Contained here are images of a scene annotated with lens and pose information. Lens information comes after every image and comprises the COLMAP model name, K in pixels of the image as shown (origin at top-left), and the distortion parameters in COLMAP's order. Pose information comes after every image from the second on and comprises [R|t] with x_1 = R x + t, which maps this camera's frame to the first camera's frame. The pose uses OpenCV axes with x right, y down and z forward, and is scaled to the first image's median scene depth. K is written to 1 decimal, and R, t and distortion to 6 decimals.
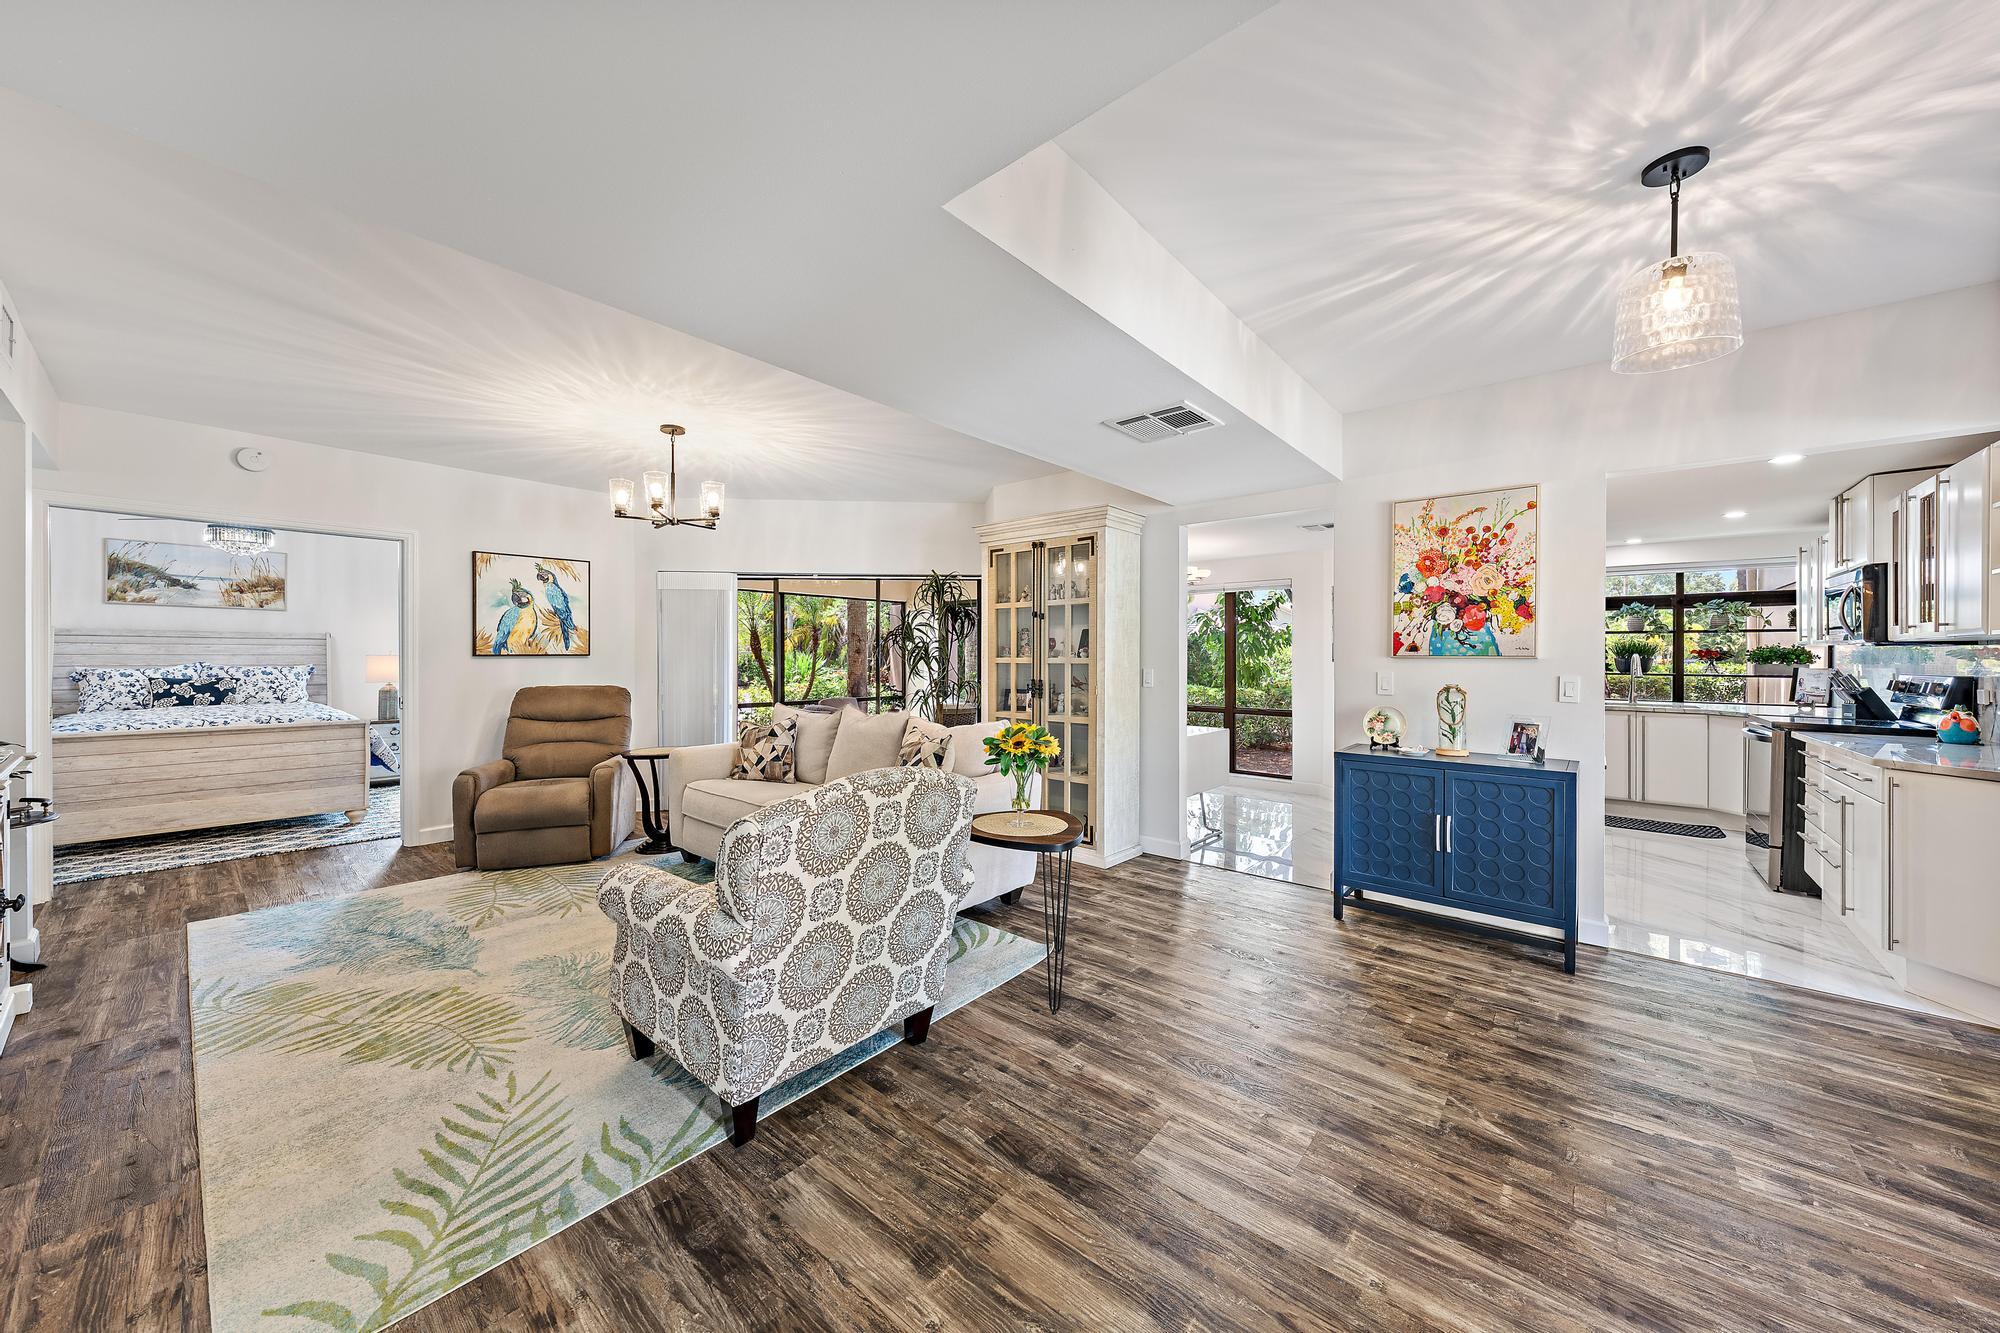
lens RADIAL K [[699.3, 0, 1002.7], [0, 699.3, 659.4], [0, 0, 1]] dist [-0.000045, -0.000014]
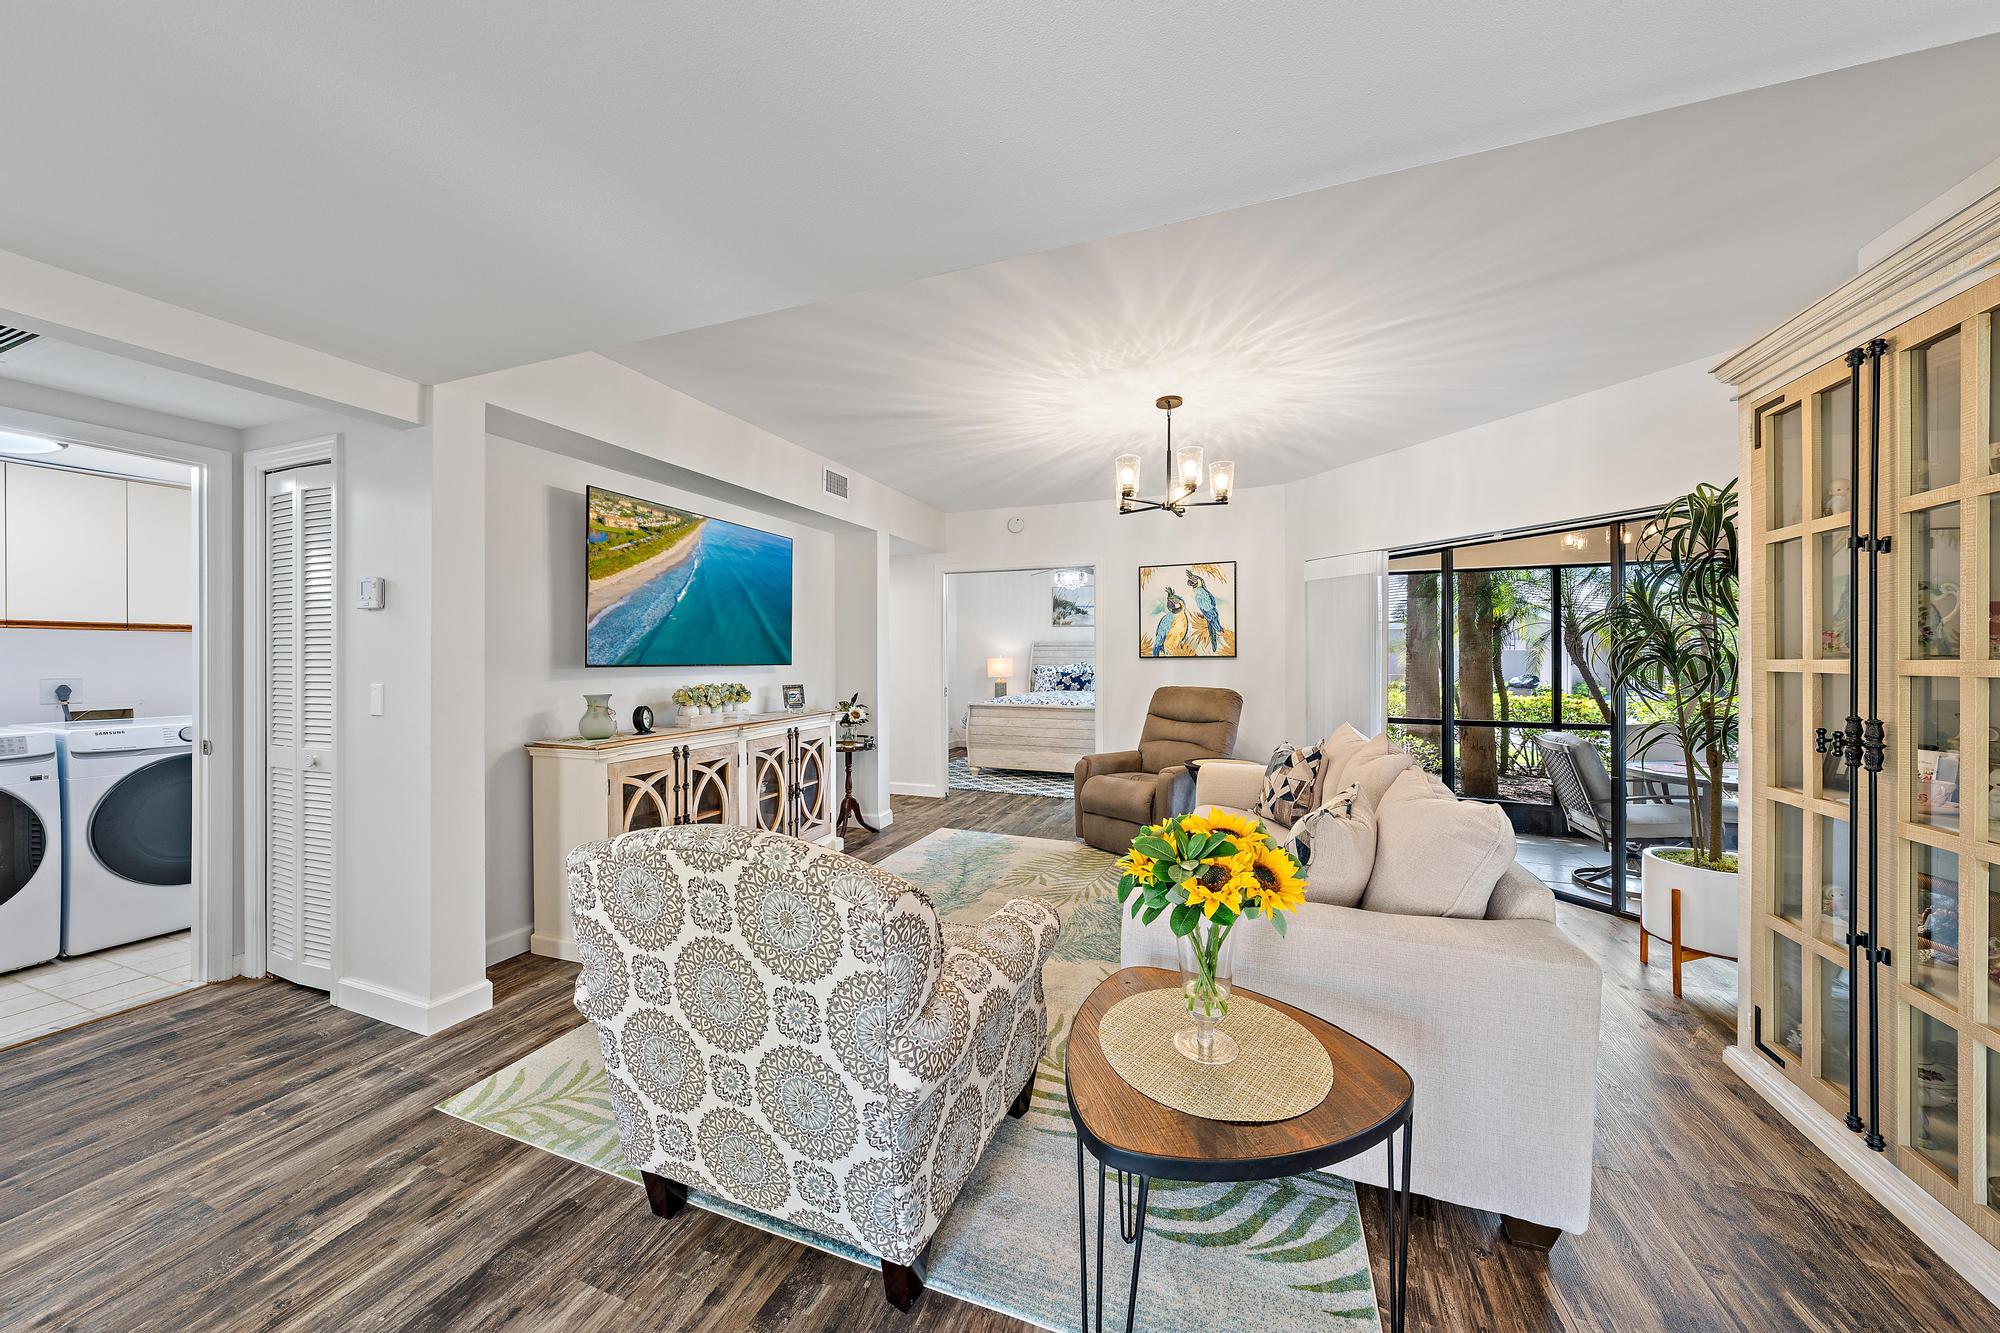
lens RADIAL K [[673.7, 0, 1001.7], [0, 673.7, 660.2], [0, 0, 1]] dist [-0.001164, -0.000113]
pose [[0.338352, 0.001091, -0.941019, 0.203344], [-0.001302, 0.999999, 0.000692, -0.001508], [0.941019, 0.000992, 0.338353, 0.400401]]
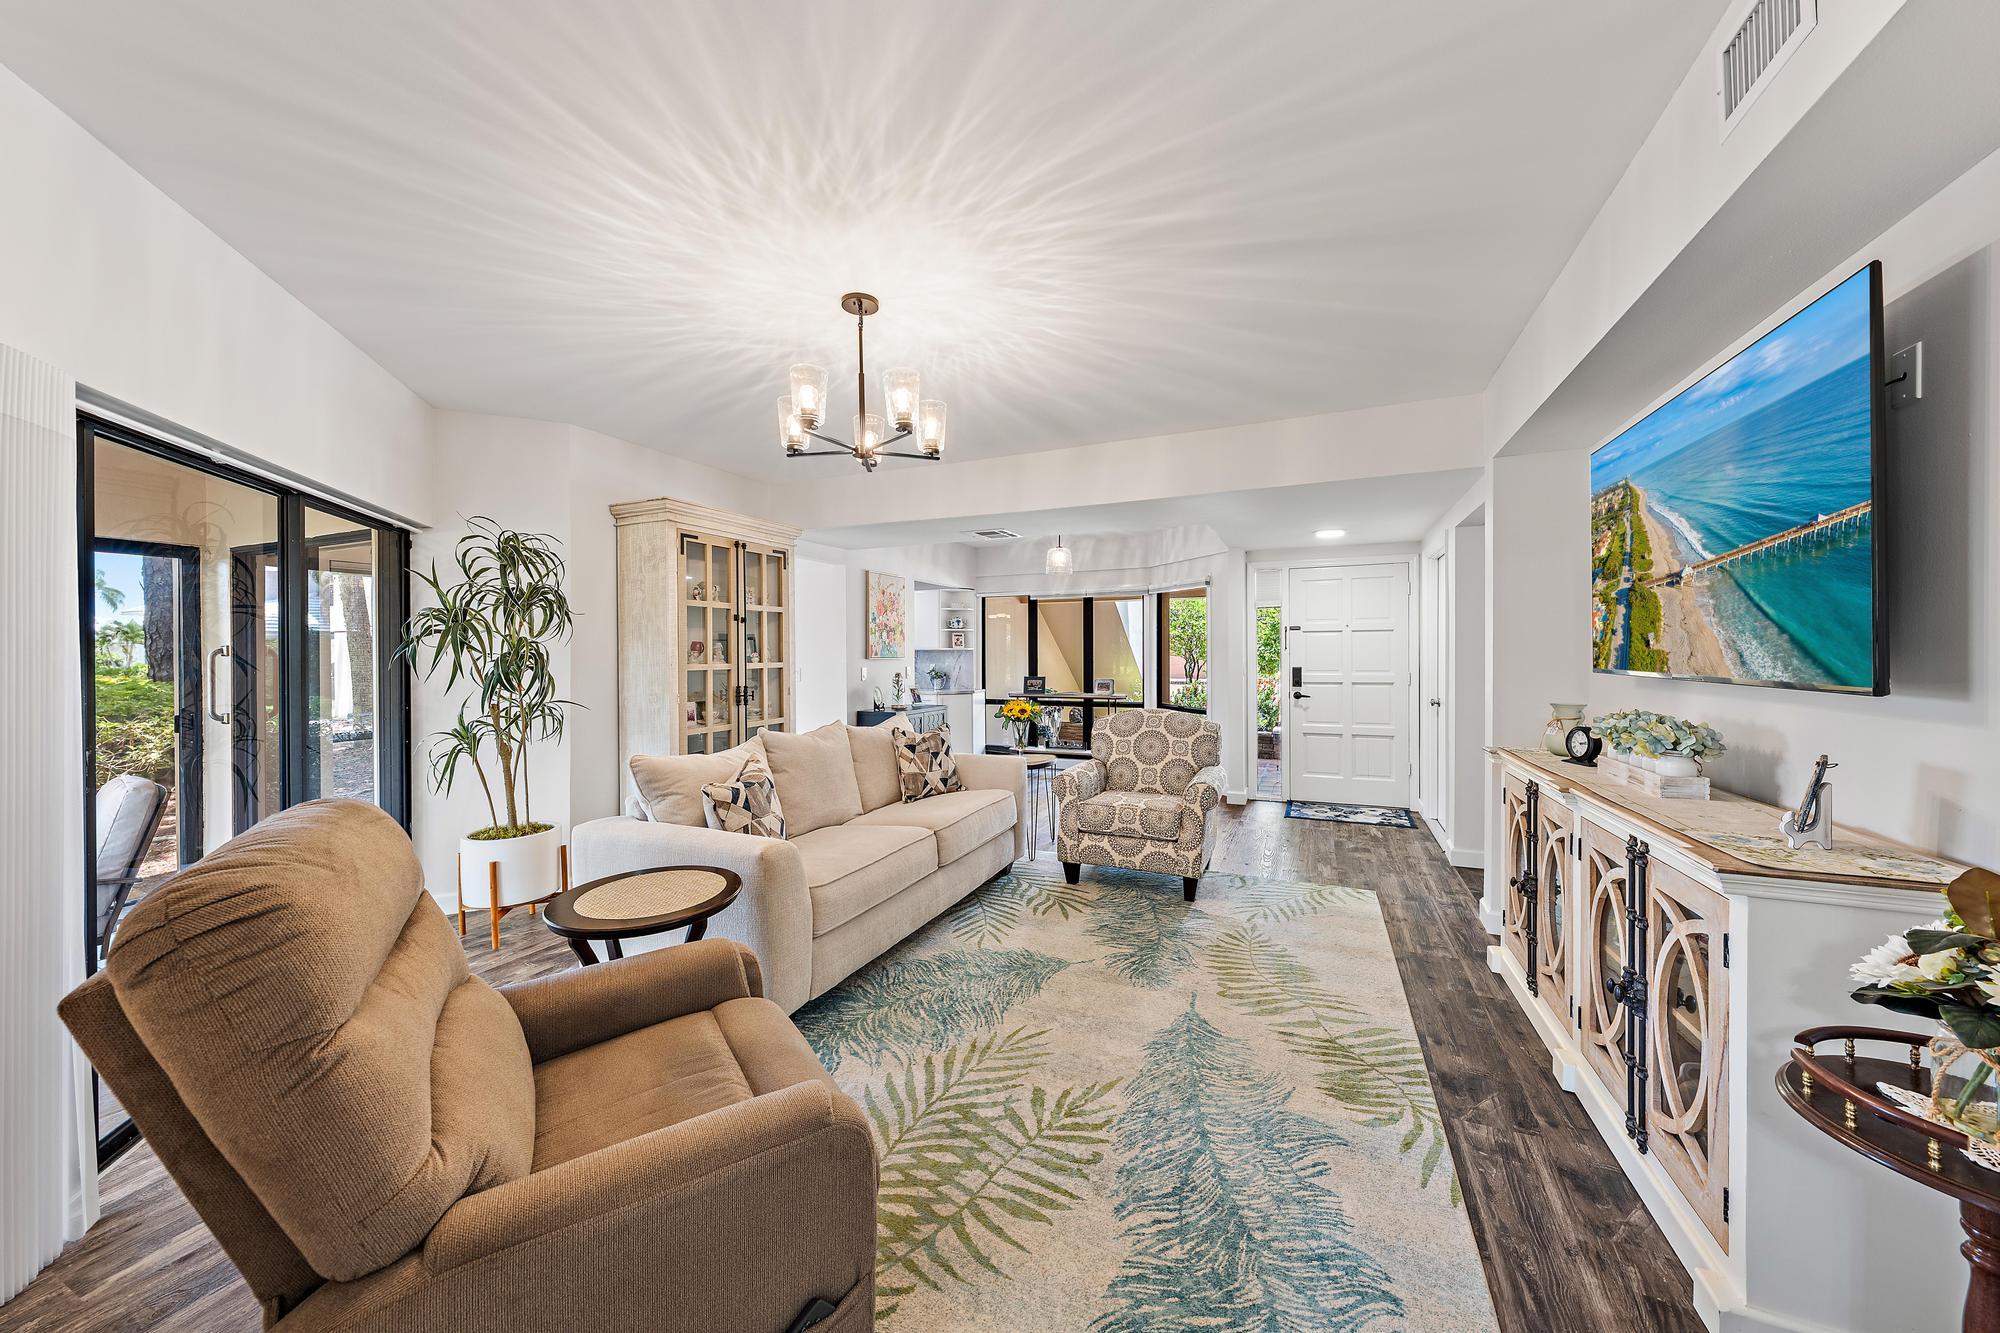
lens RADIAL K [[716.1, 0, 1003.3], [0, 716.1, 656.7], [0, 0, 1]] dist [0.000060, -0.000024]
pose [[-0.291245, -0.005746, 0.956631, -0.877052], [0.010224, 0.999906, 0.009119, -0.015055], [-0.956594, 0.012437, -0.291159, 0.835117]]
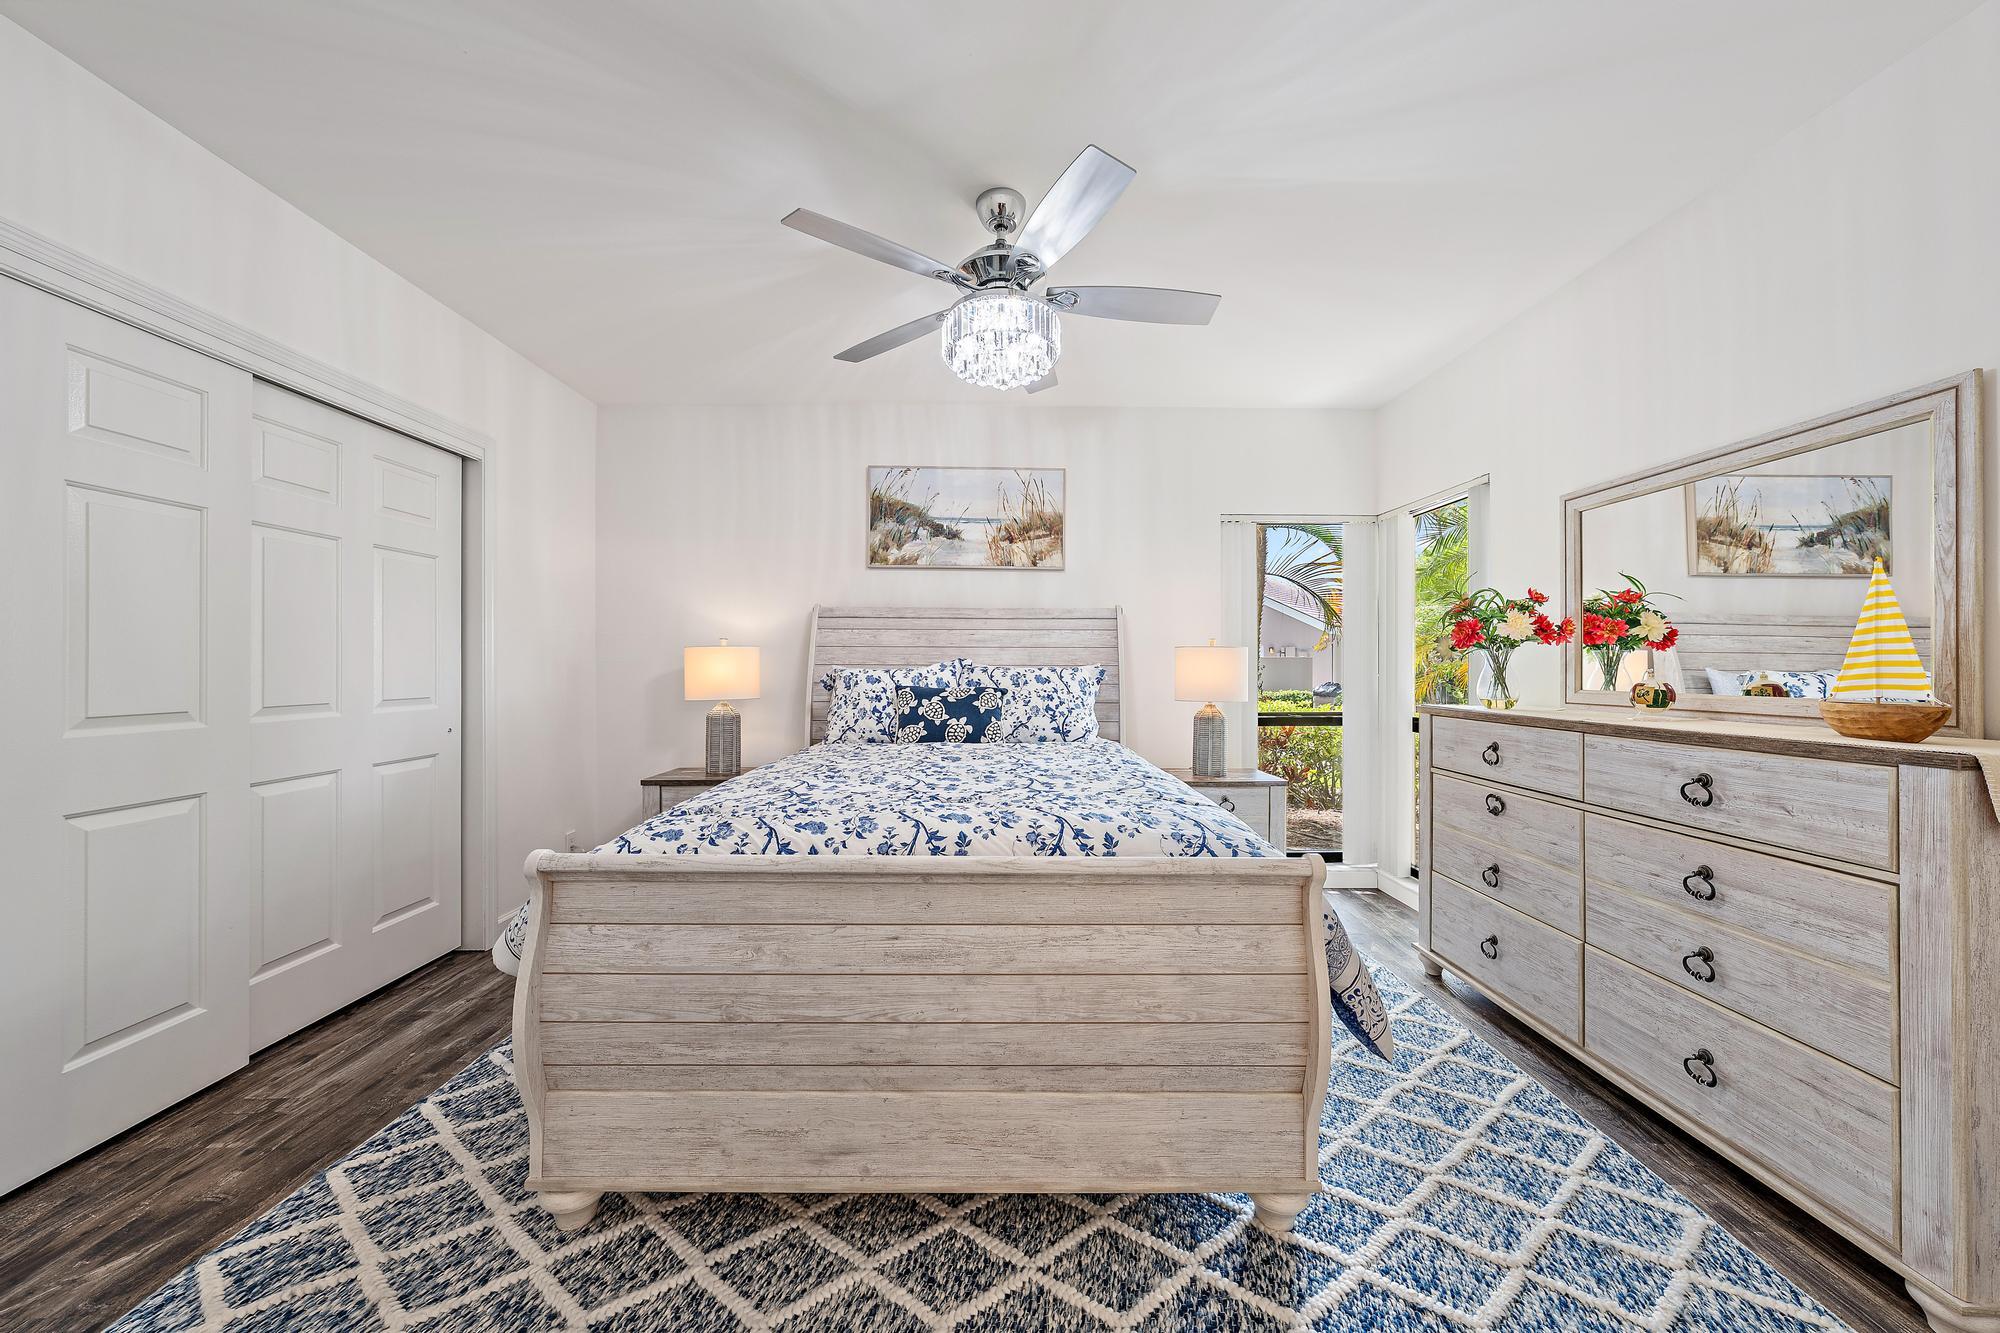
lens RADIAL K [[699.3, 0, 1002.7], [0, 699.3, 659.4], [0, 0, 1]] dist [-0.000045, -0.000014]
pose [[0.658893, -0.007233, -0.752202, -0.827225], [-0.003946, 0.999907, -0.013072, 0.013696], [0.752226, 0.011581, 0.658803, 0.772080]]
